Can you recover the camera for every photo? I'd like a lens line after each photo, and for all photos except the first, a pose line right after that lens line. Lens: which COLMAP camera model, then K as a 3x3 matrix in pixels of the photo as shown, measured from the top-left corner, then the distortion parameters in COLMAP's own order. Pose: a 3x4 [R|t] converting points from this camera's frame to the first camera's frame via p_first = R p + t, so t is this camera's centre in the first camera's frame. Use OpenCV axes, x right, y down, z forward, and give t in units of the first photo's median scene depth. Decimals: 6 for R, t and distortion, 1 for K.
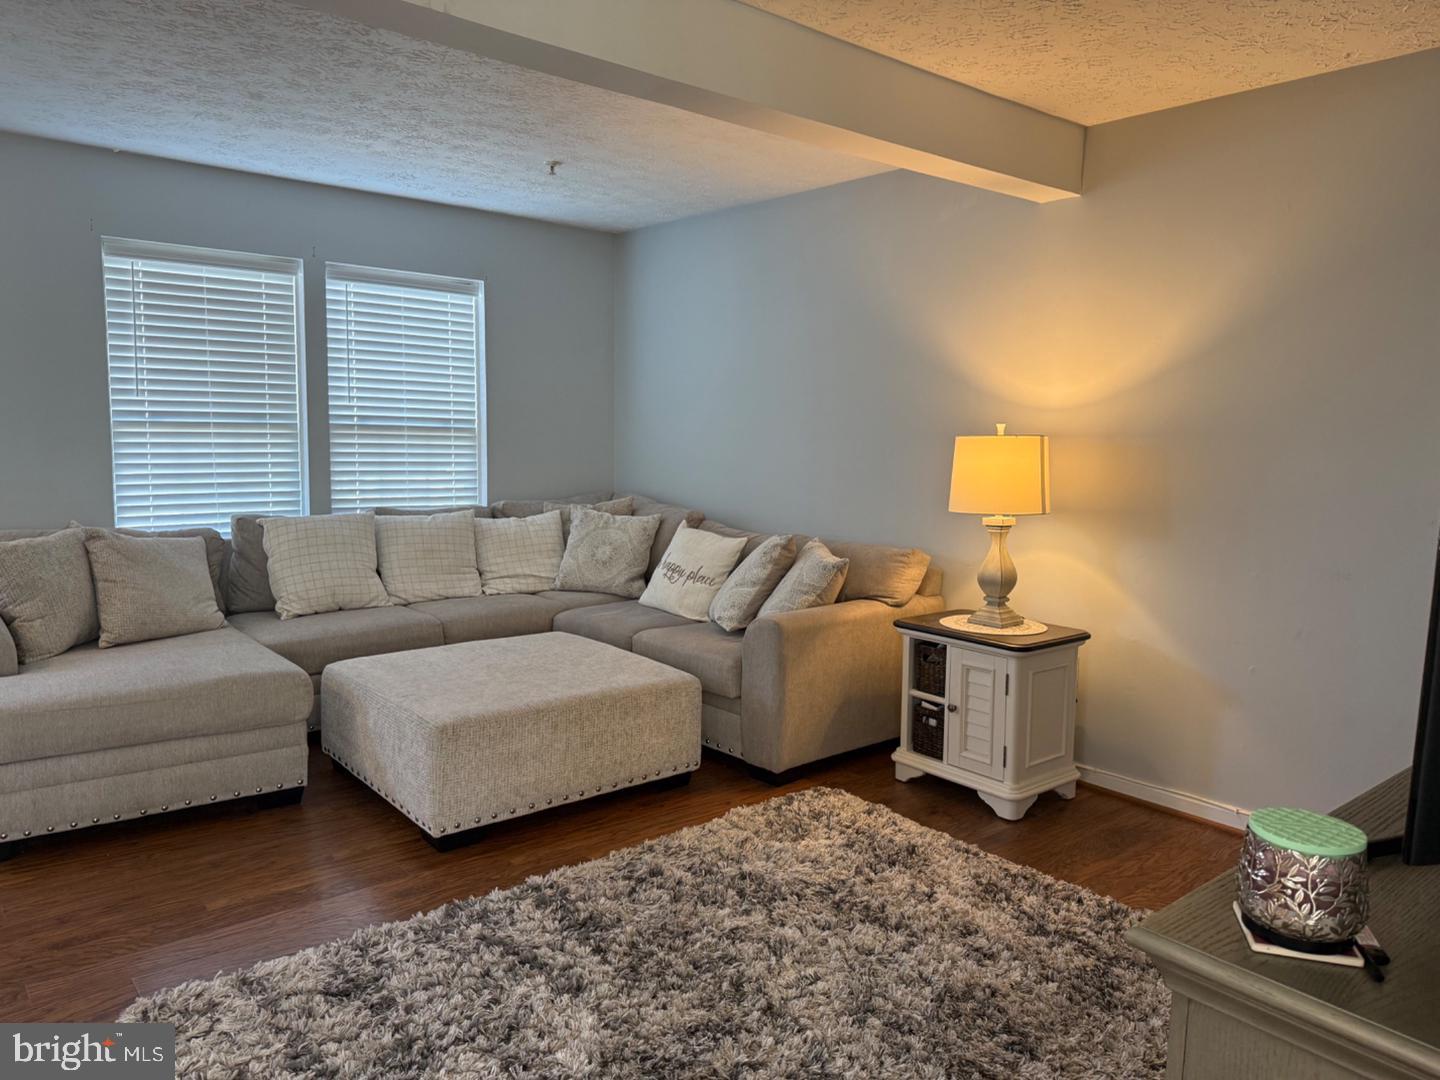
lens RADIAL K [[1021.8, 0, 720.0], [0, 1021.8, 540.0], [0, 0, 1]] dist [0.142943, -0.208836]
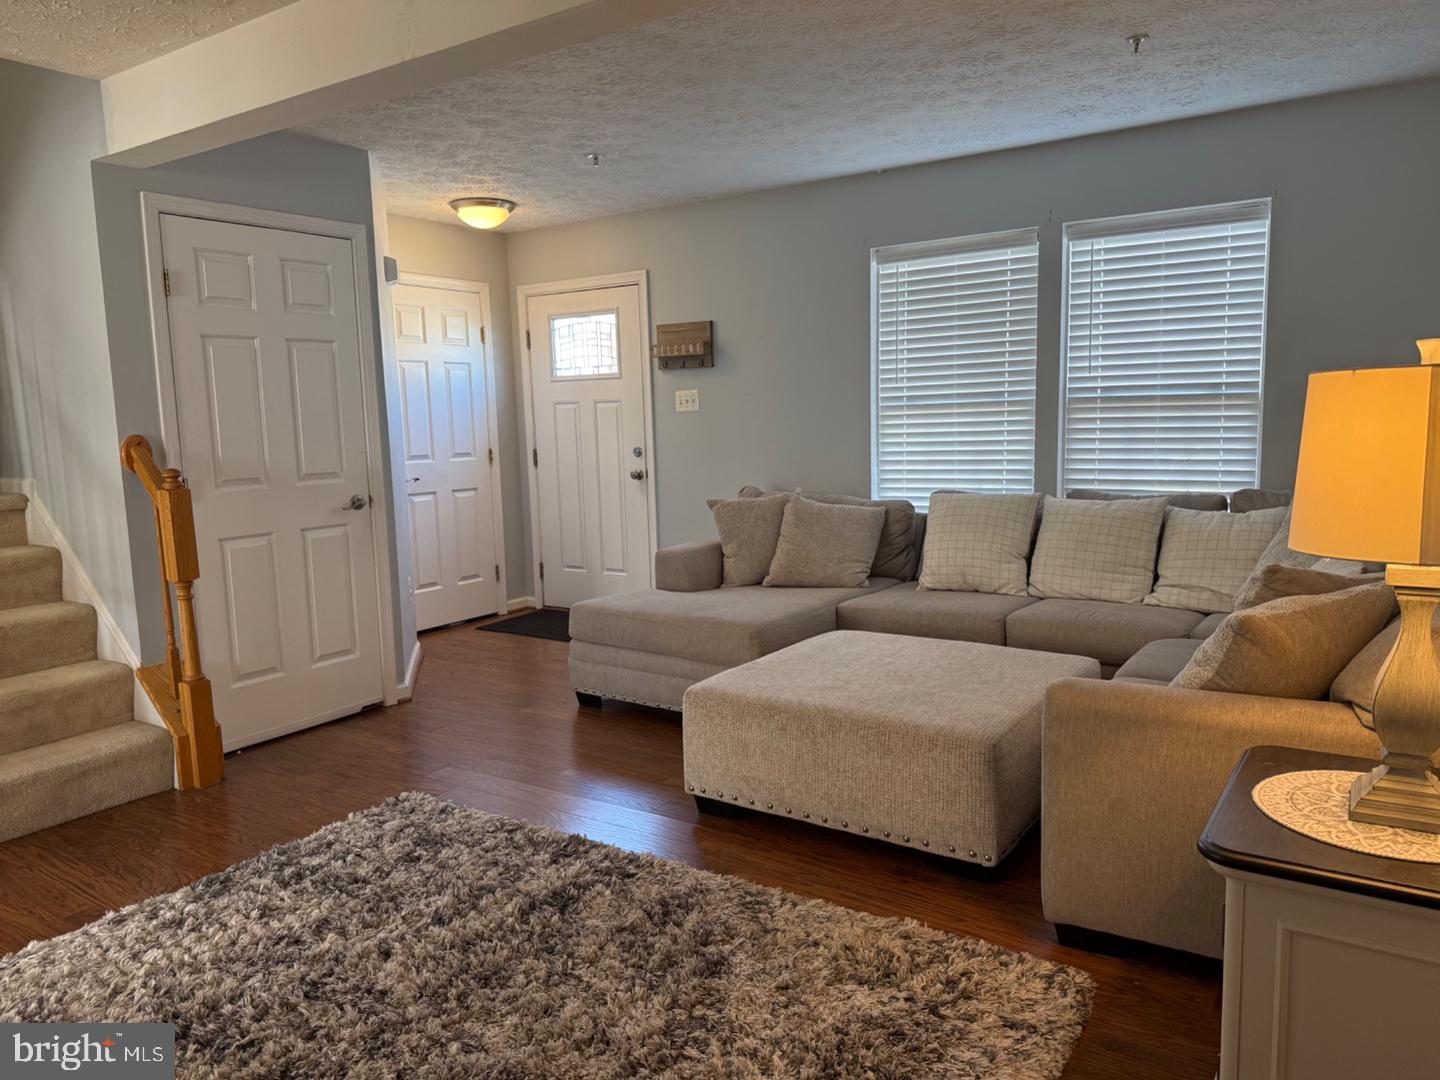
lens RADIAL K [[1021.8, 0, 720.0], [0, 1021.8, 540.0], [0, 0, 1]] dist [0.142943, -0.208836]
pose [[0.276693, 0.090428, -0.956694, 0.461251], [-0.074494, 0.994585, 0.072465, -0.030977], [0.958067, 0.051218, 0.281931, 0.468840]]
